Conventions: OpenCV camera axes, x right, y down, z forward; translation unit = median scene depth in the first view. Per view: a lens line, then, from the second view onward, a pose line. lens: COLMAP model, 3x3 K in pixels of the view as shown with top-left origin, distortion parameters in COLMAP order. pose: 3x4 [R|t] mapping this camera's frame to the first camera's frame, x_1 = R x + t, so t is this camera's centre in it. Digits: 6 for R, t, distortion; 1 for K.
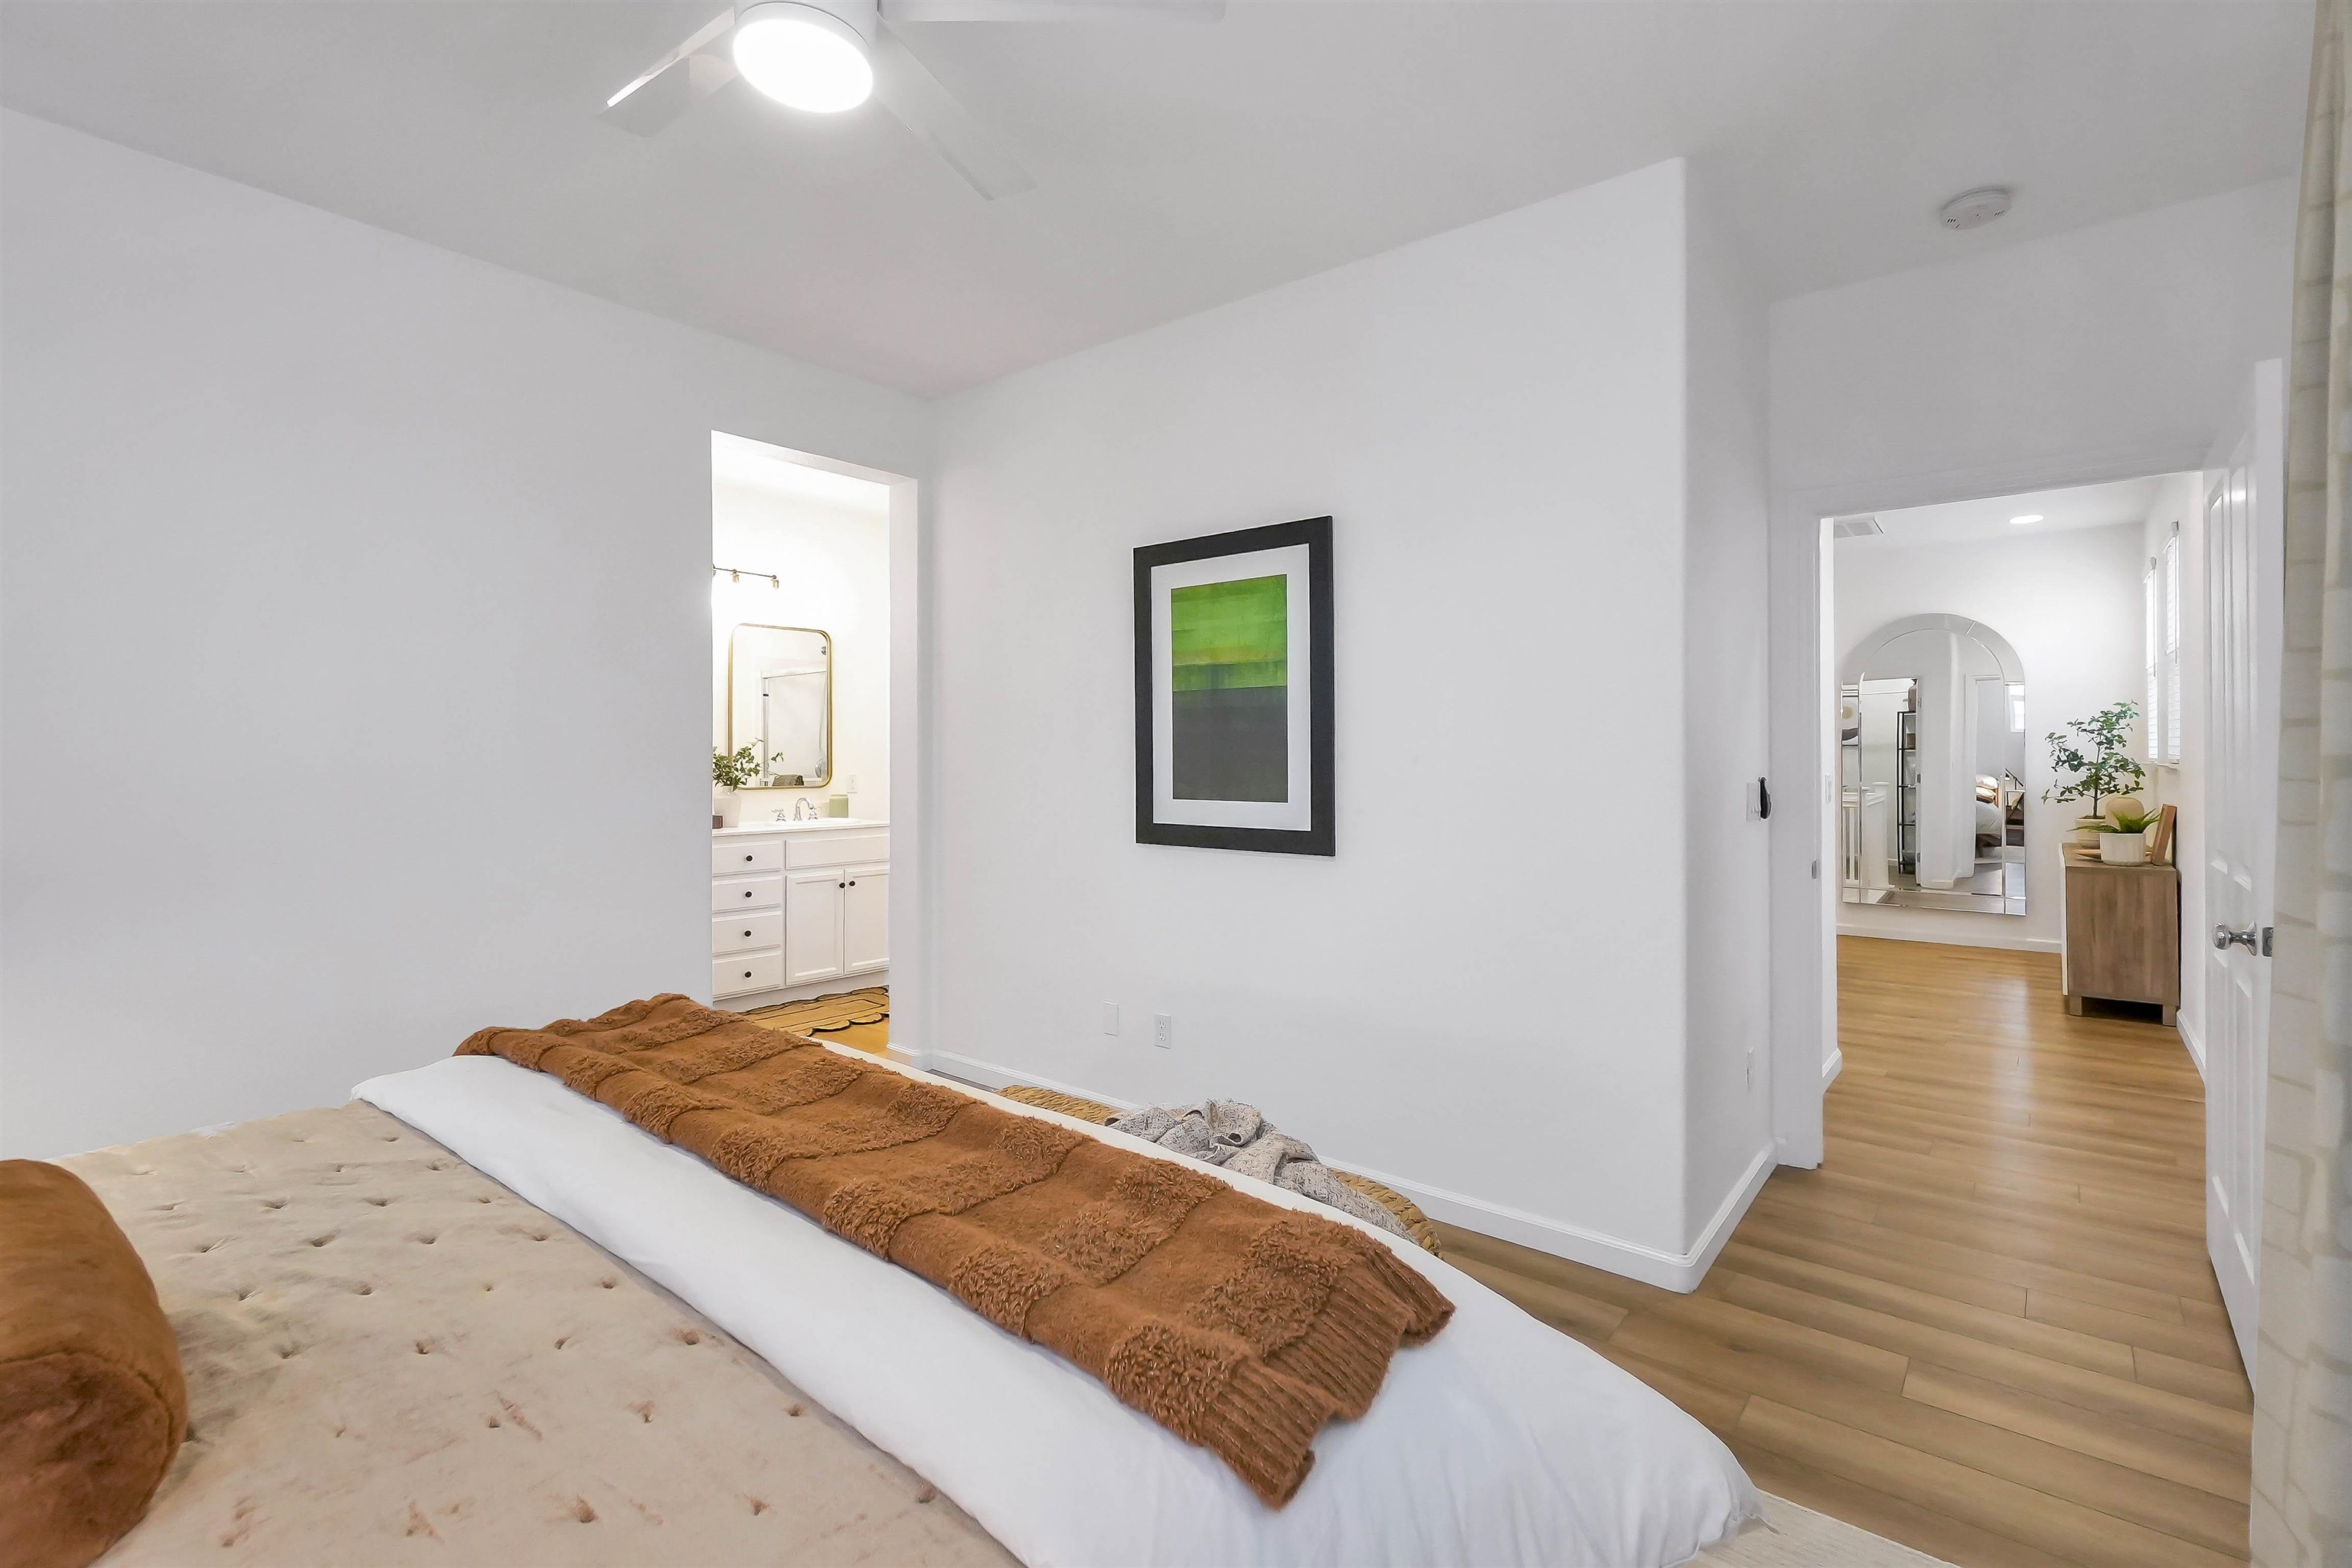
lens RADIAL K [[1020.3, 0, 1182.1], [0, 1020.3, 766.0], [0, 0, 1]] dist [-0.004692, -0.000593]
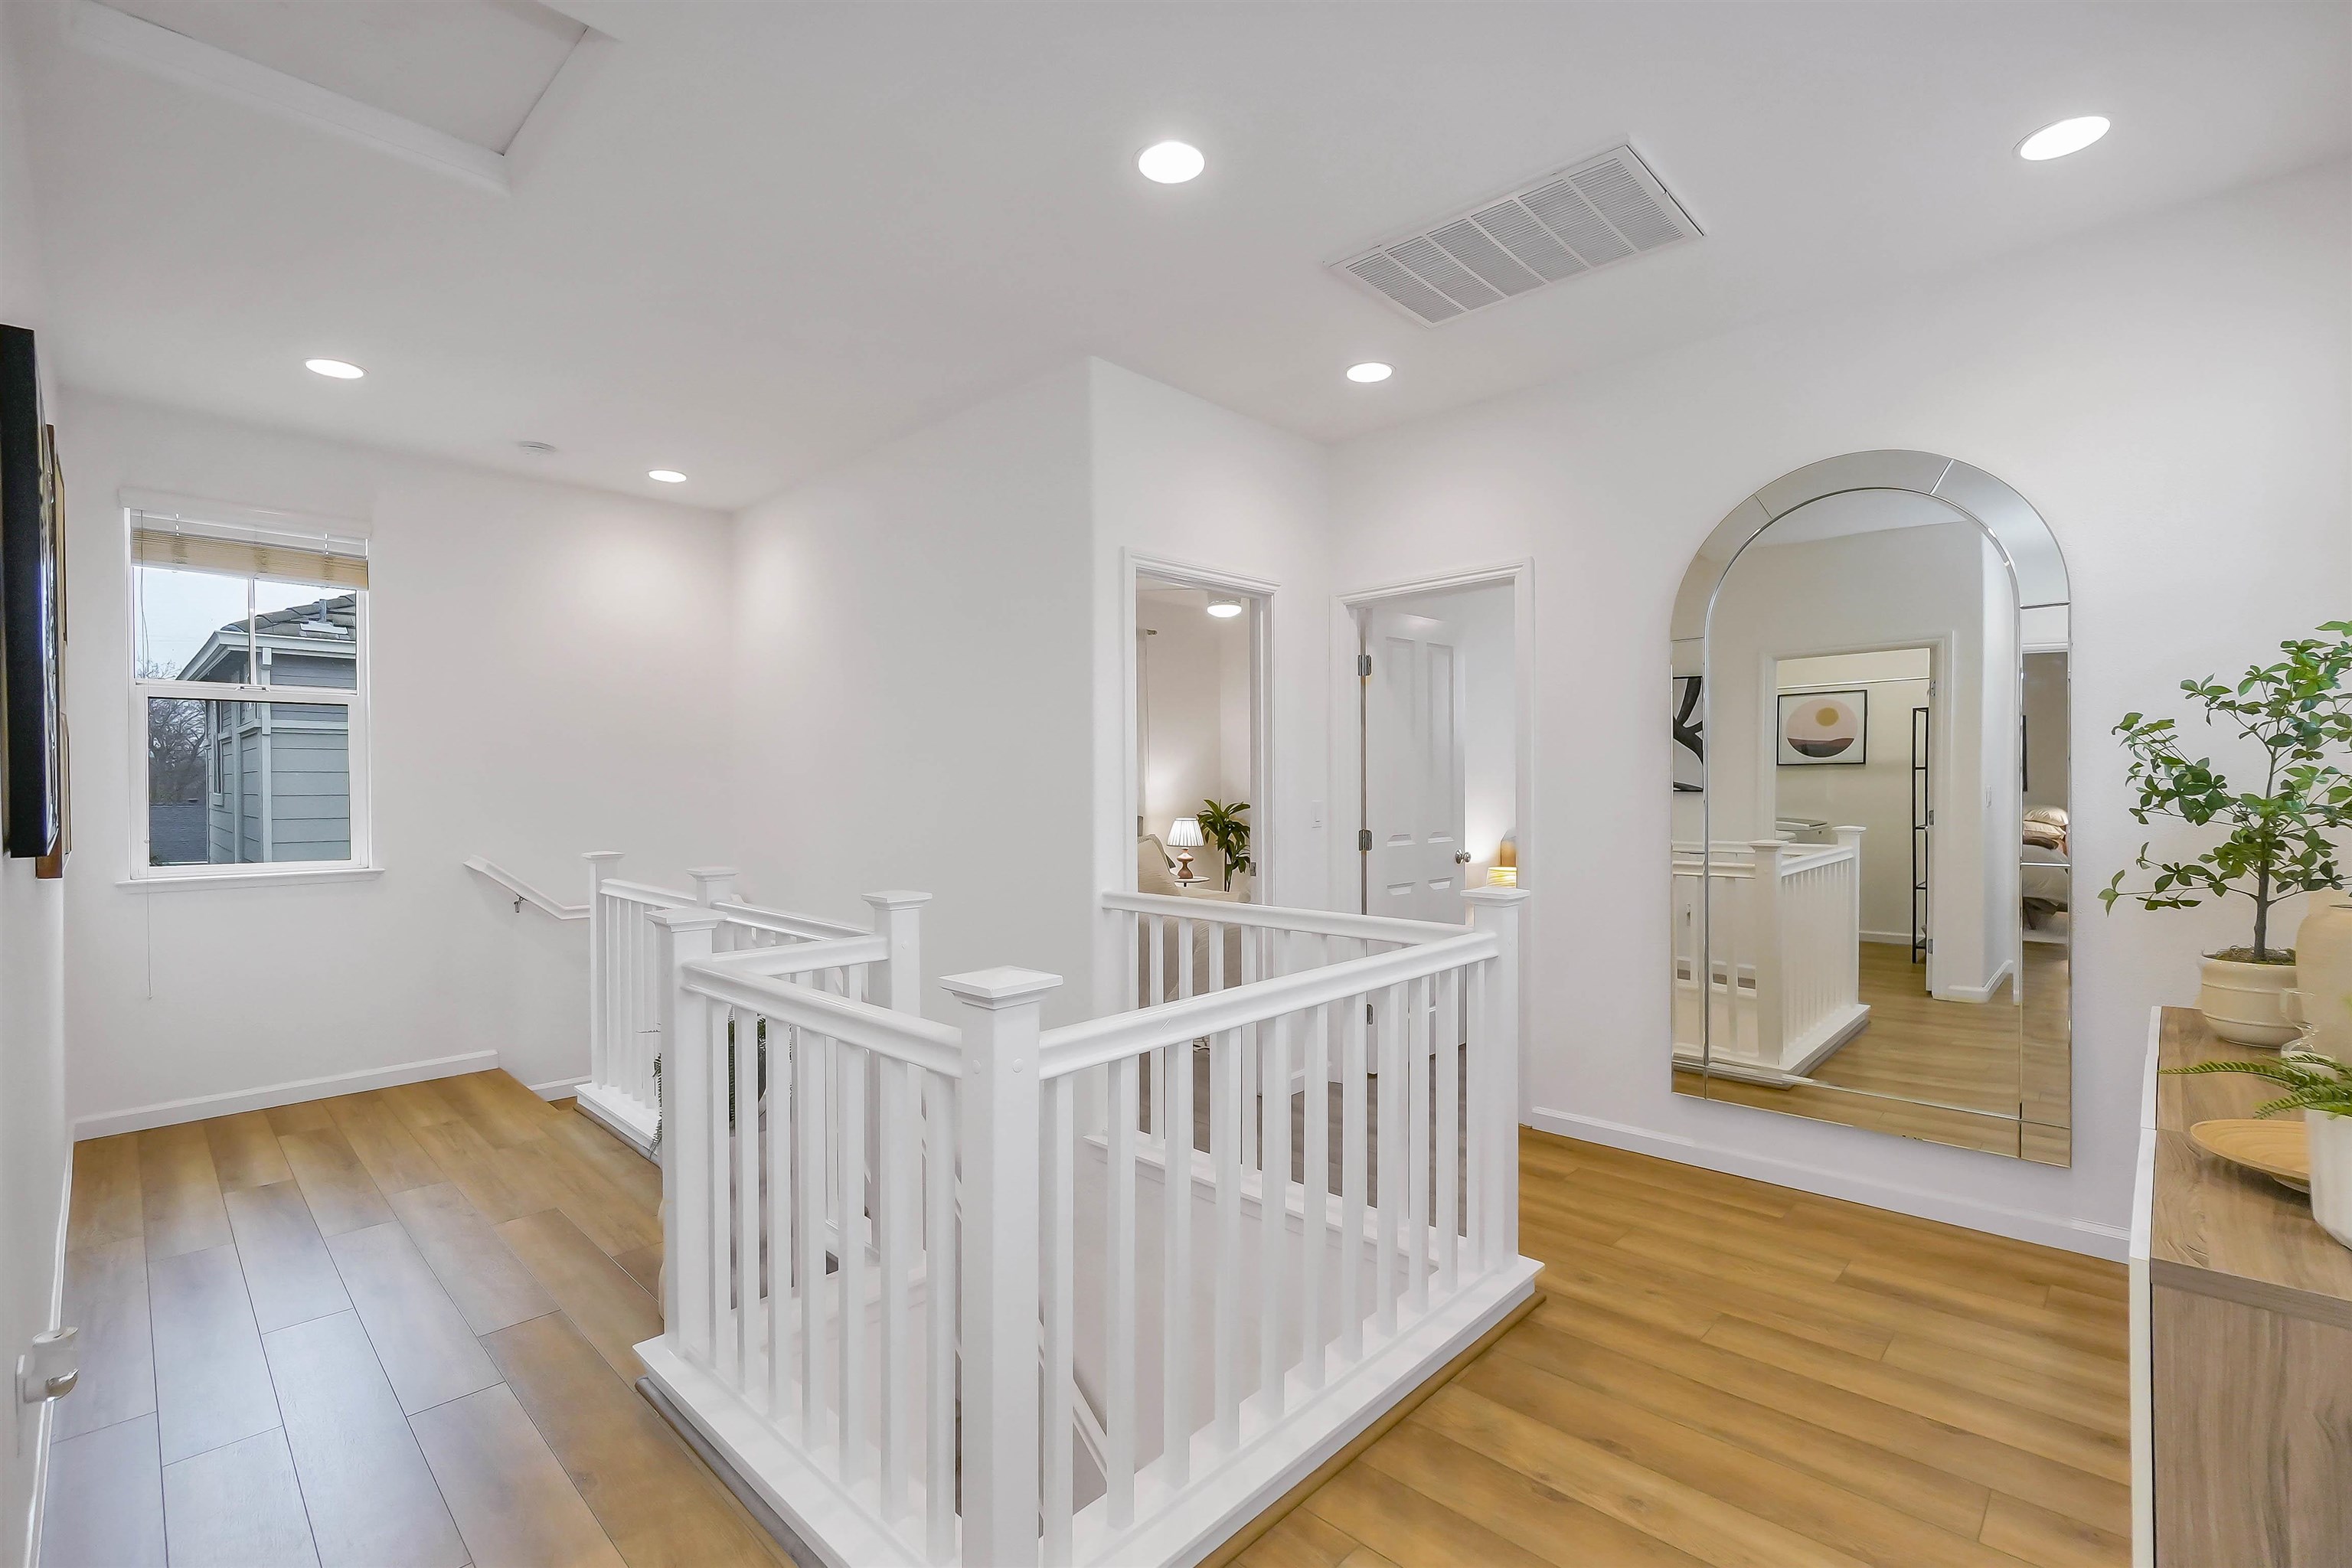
lens RADIAL K [[1020.3, 0, 1179.8], [0, 1020.3, 800.1], [0, 0, 1]] dist [-0.004692, -0.000593]
pose [[0.997877, -0.002876, -0.065069, 0.550096], [0.003699, 0.999915, 0.012519, -0.007965], [0.065027, -0.012733, 0.997802, 0.627651]]
